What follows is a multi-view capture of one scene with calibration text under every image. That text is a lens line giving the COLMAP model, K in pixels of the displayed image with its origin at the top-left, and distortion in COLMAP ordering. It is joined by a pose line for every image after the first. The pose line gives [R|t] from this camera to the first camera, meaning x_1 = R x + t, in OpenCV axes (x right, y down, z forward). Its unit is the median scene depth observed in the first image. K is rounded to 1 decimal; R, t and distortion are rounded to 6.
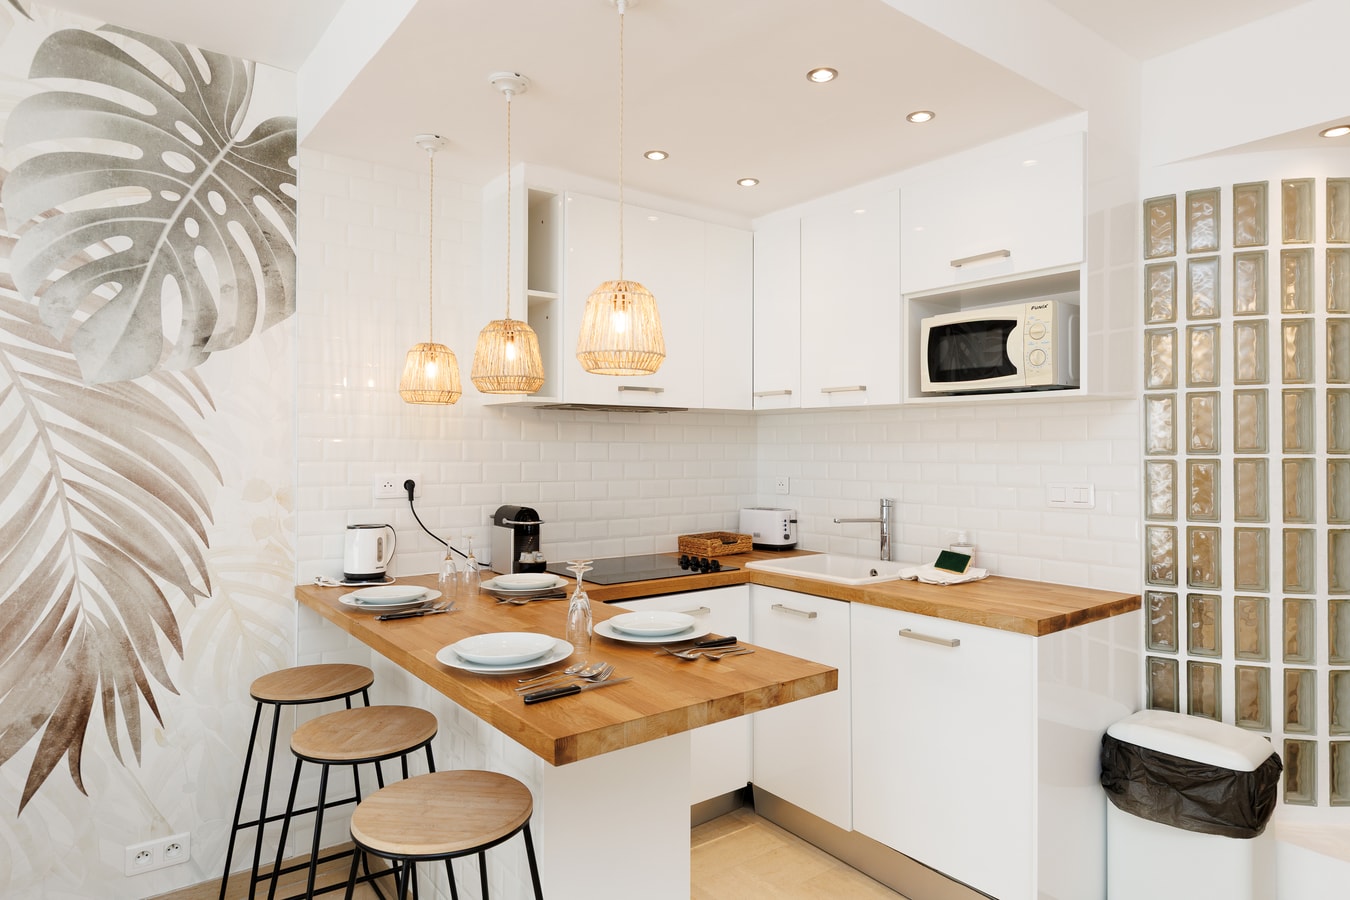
lens RADIAL K [[790.2, 0, 685.7], [0, 790.2, 442.8], [0, 0, 1]] dist [0.002781, 0.000663]
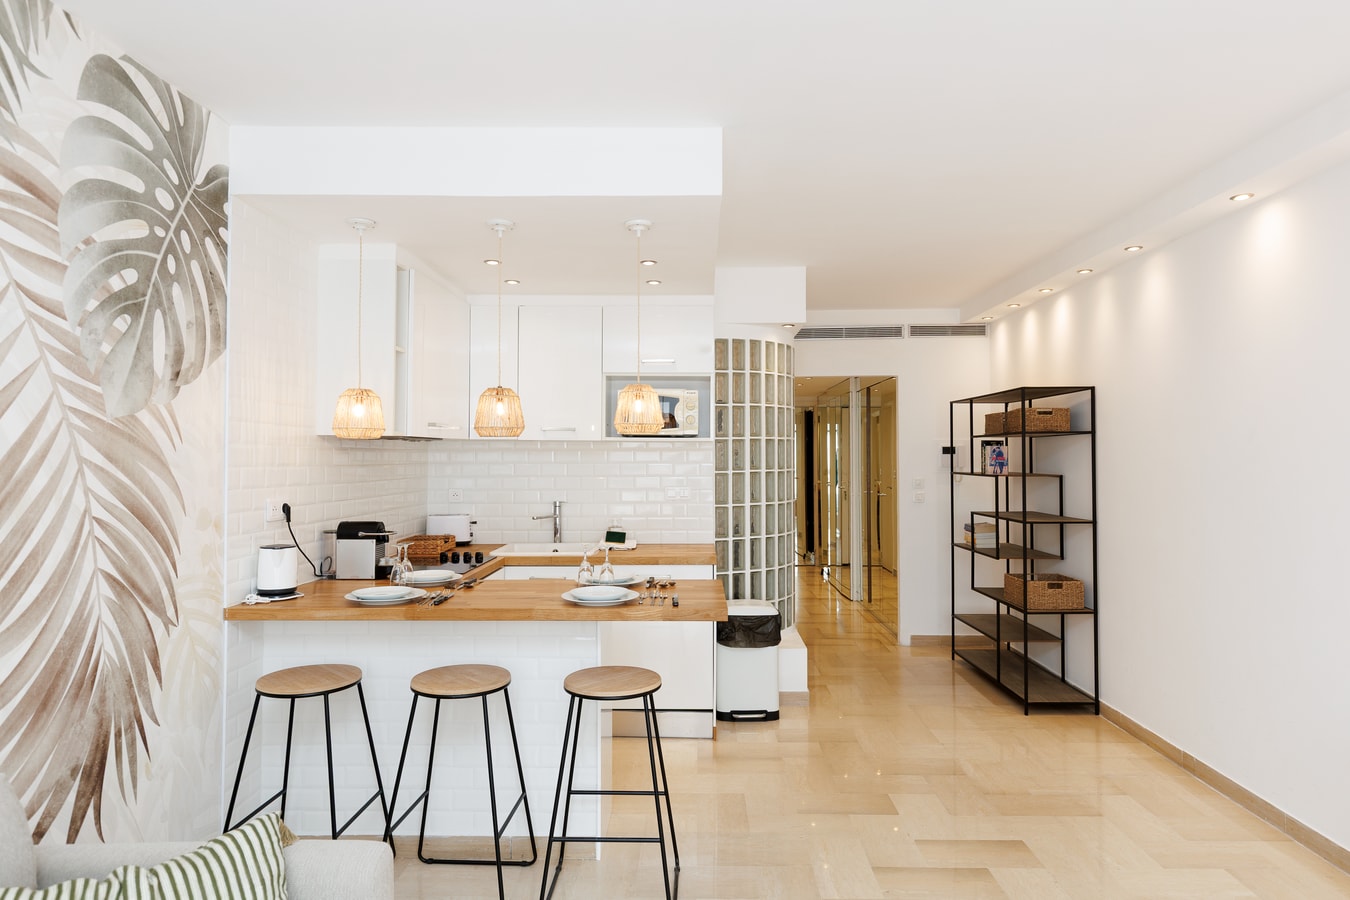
lens RADIAL K [[787.0, 0, 687.6], [0, 787.0, 436.6], [0, 0, 1]] dist [0.002233, 0.000506]
pose [[0.622905, 0.016409, 0.782125, -1.012041], [-0.005489, 0.999847, -0.016605, -0.037056], [-0.782278, 0.006050, 0.622900, -0.153311]]
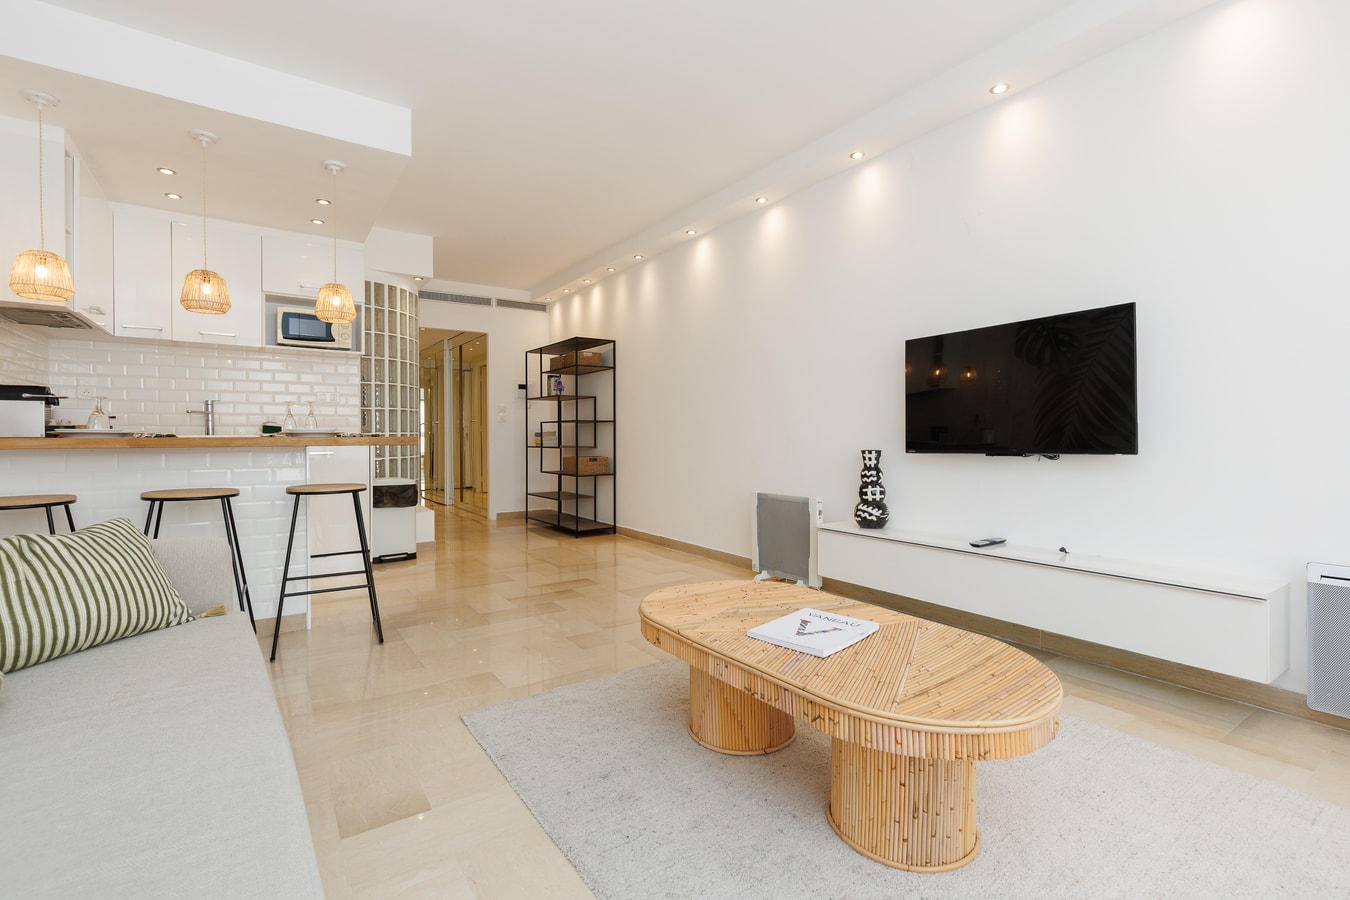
lens RADIAL K [[606.0, 0, 676.4], [0, 606.0, 441.0], [0, 0, 1]] dist [0.003837, -0.001152]
pose [[0.053522, -0.013861, 0.998470, -1.366156], [-0.007568, 0.999869, 0.014286, 0.179039], [-0.998538, -0.008321, 0.053410, -0.119909]]
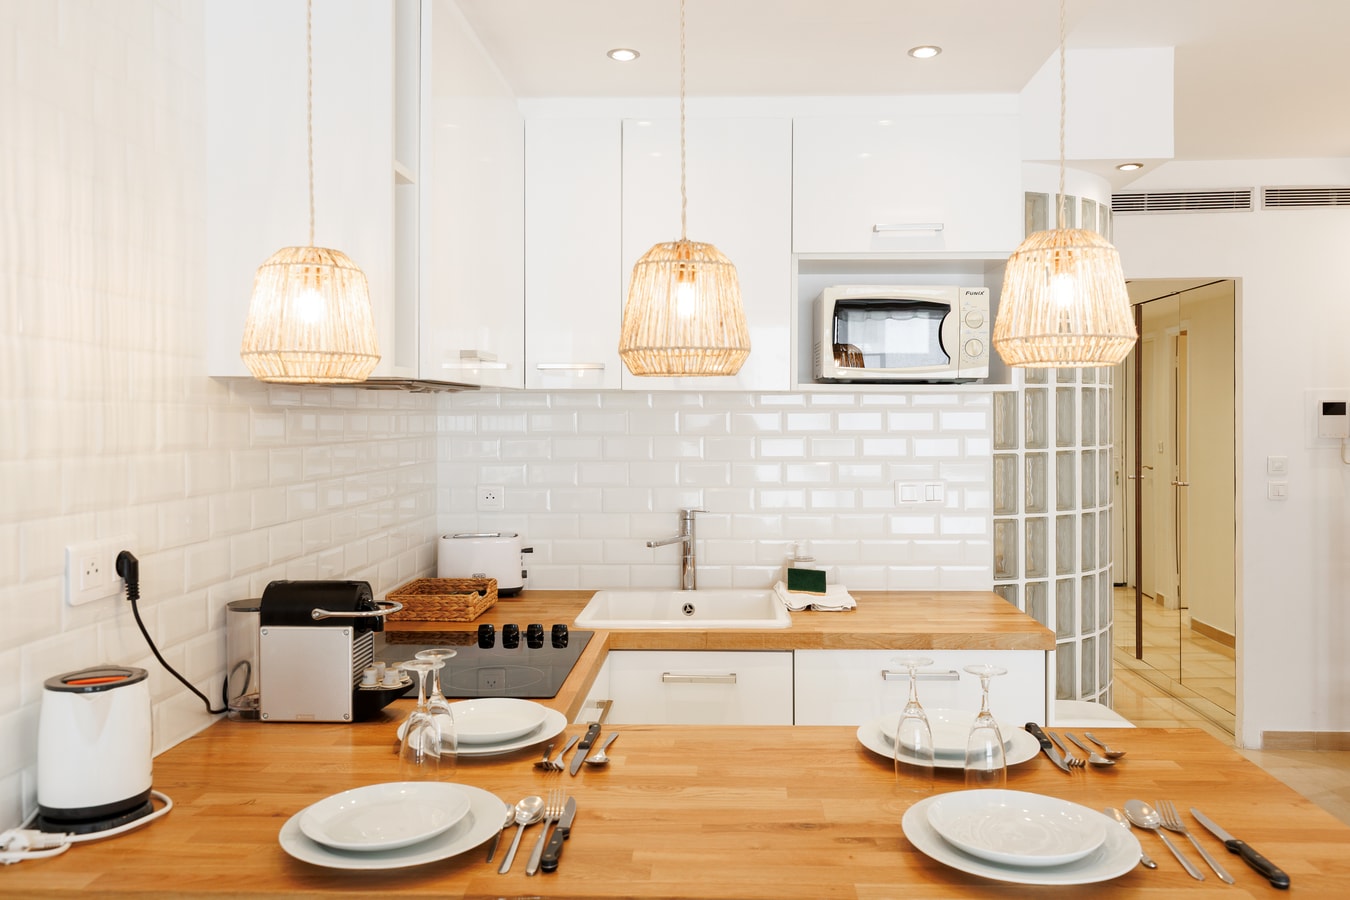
lens RADIAL K [[1017.5, 0, 693.0], [0, 1017.5, 417.3], [0, 0, 1]] dist [-0.000555, 0.002740]
pose [[0.645264, -0.004964, 0.763944, -0.667014], [-0.002831, 0.999956, 0.008889, -0.036480], [-0.763955, -0.007899, 0.645222, 0.485330]]
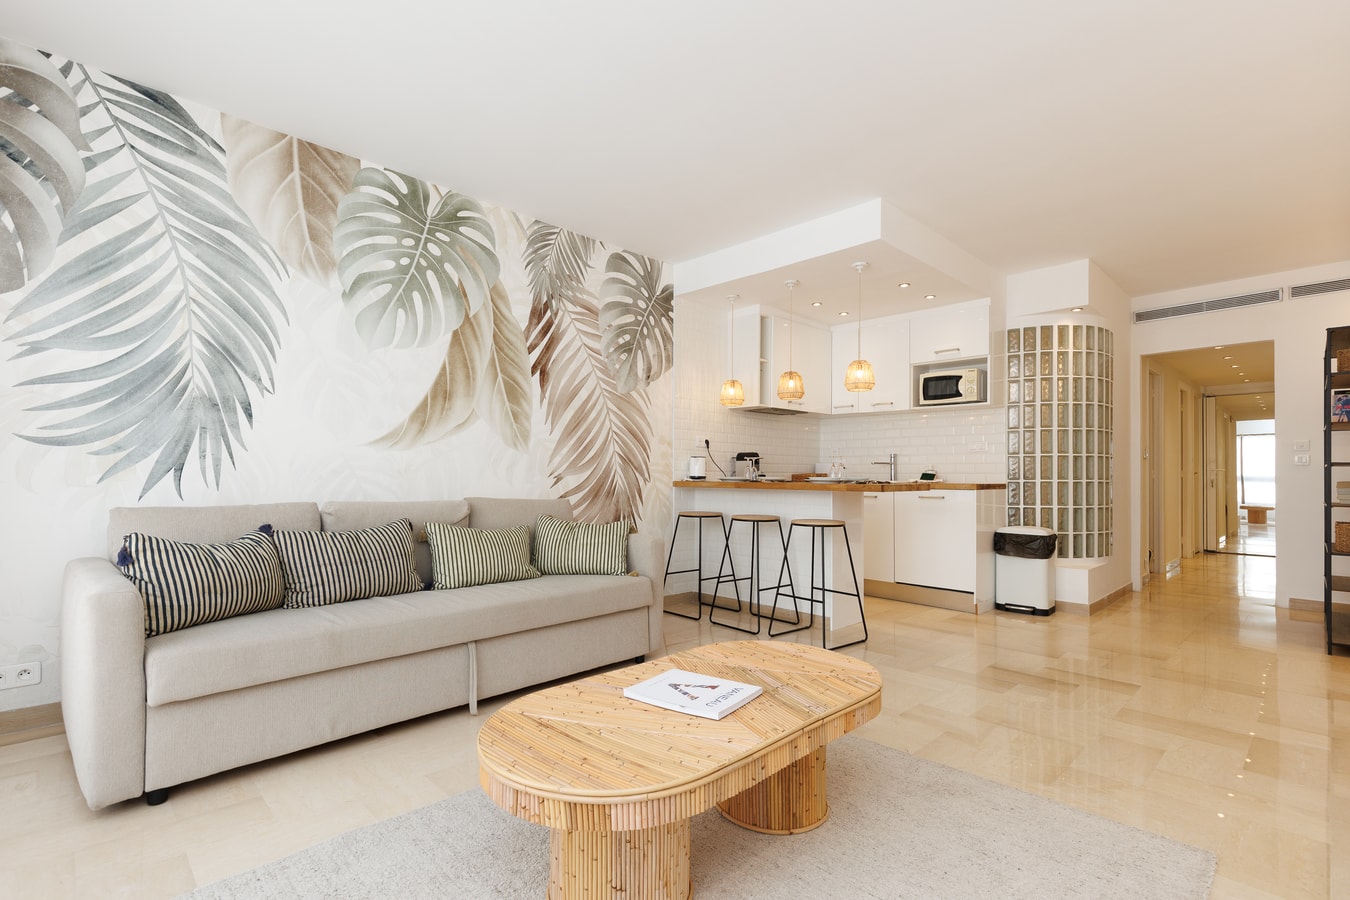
lens RADIAL K [[627.5, 0, 679.1], [0, 627.5, 469.4], [0, 0, 1]] dist [0.010097, 0.000050]
pose [[0.992975, 0.003791, 0.118260, -0.756892], [-0.003965, 0.999991, 0.001231, 0.154950], [-0.118254, -0.001691, 0.992982, -0.949386]]
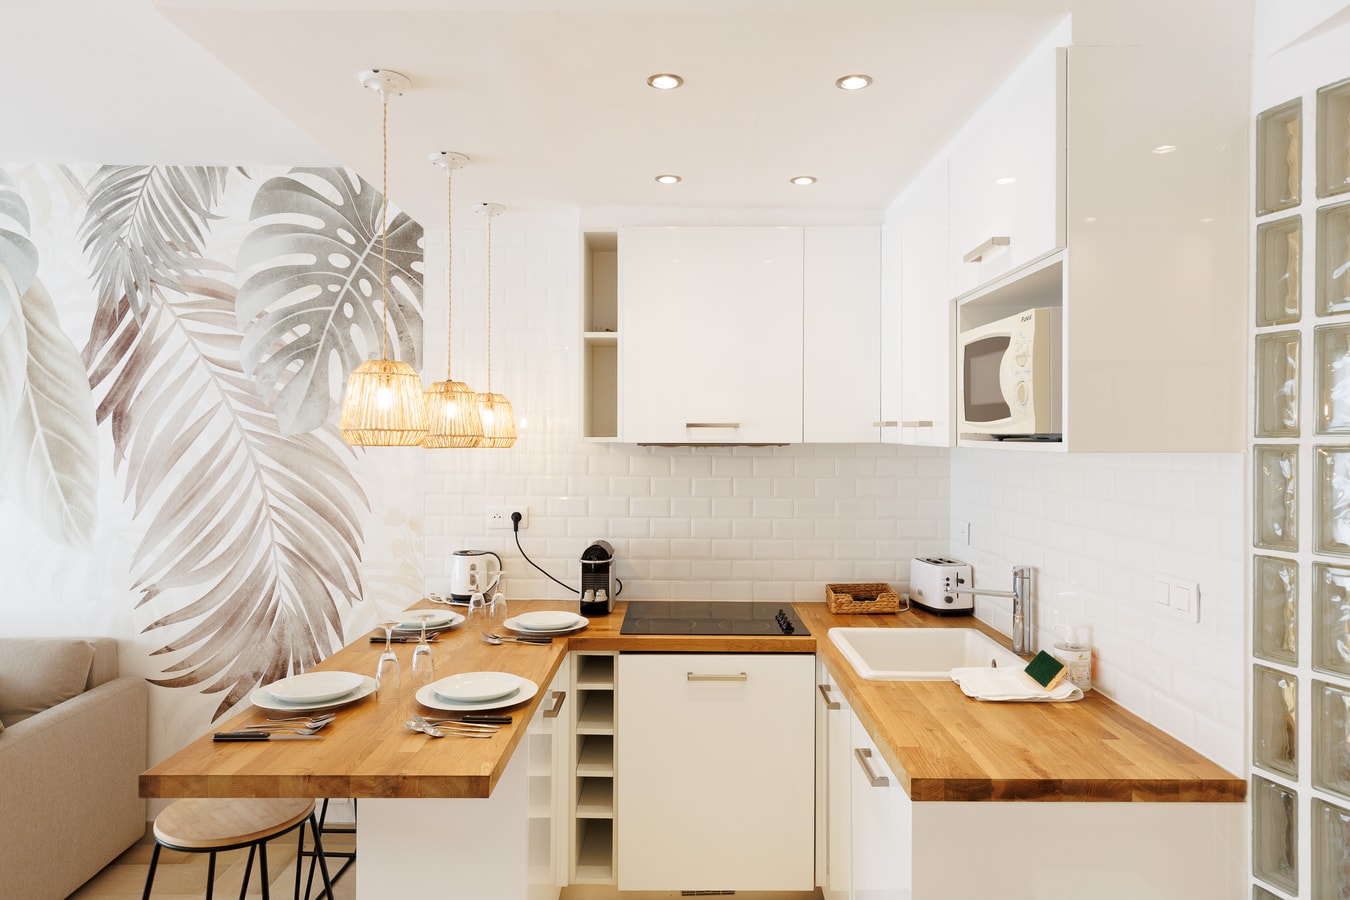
lens RADIAL K [[851.6, 0, 695.8], [0, 851.6, 441.7], [0, 0, 1]] dist [0.002630, -0.000431]
pose [[0.794643, 0.004620, -0.607060, 0.663458], [0.002929, 0.999930, 0.011444, -0.074833], [0.607070, -0.010872, 0.794574, 0.249276]]
